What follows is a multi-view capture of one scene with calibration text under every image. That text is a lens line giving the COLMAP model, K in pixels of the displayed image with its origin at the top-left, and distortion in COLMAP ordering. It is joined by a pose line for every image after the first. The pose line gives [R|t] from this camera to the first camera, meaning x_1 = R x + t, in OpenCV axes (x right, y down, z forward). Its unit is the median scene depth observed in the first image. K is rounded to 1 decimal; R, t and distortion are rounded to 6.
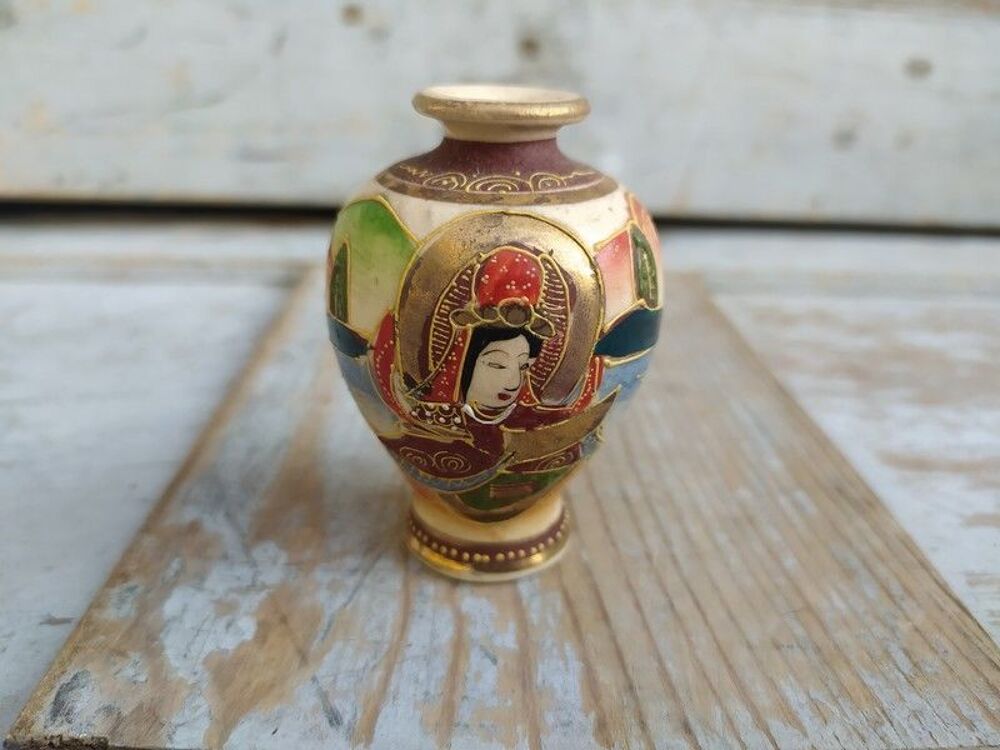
lens RADIAL K [[812.4, 0, 500.0], [0, 812.4, 375.0], [0, 0, 1]] dist [-0.043796, -0.005818]
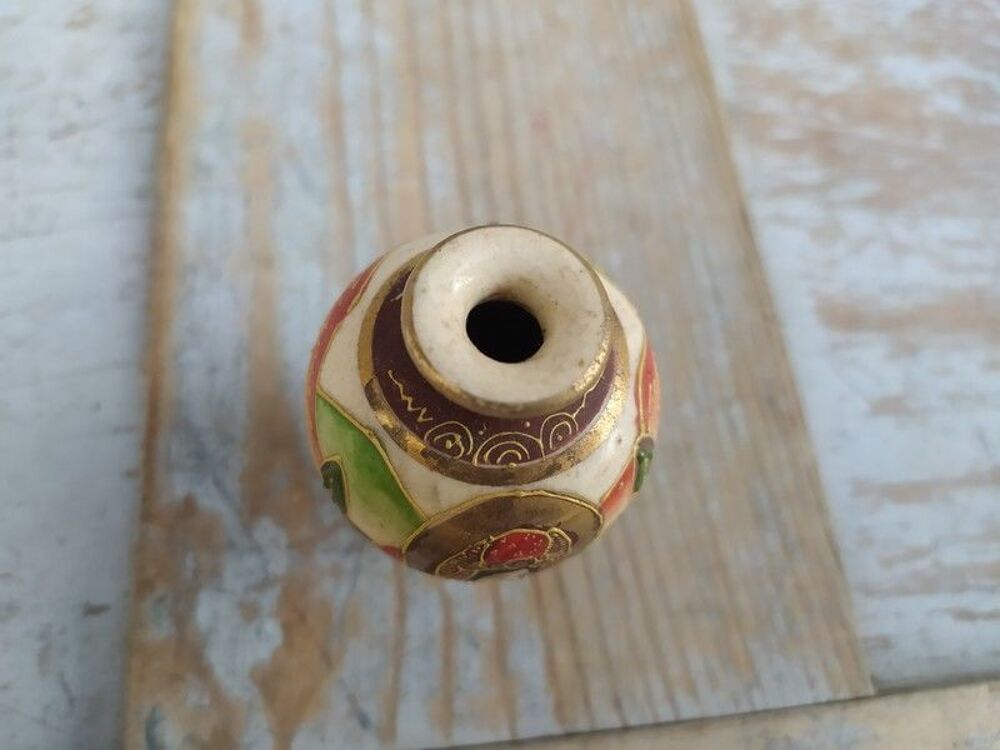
lens RADIAL K [[816.6, 0, 502.7], [0, 816.6, 377.3], [0, 0, 1]] dist [-0.035784, -0.002255]
pose [[0.992496, -0.035263, 0.117078, -0.106489], [-0.053313, 0.736901, 0.673895, -0.863791], [-0.110039, -0.675080, 0.729492, 0.346412]]
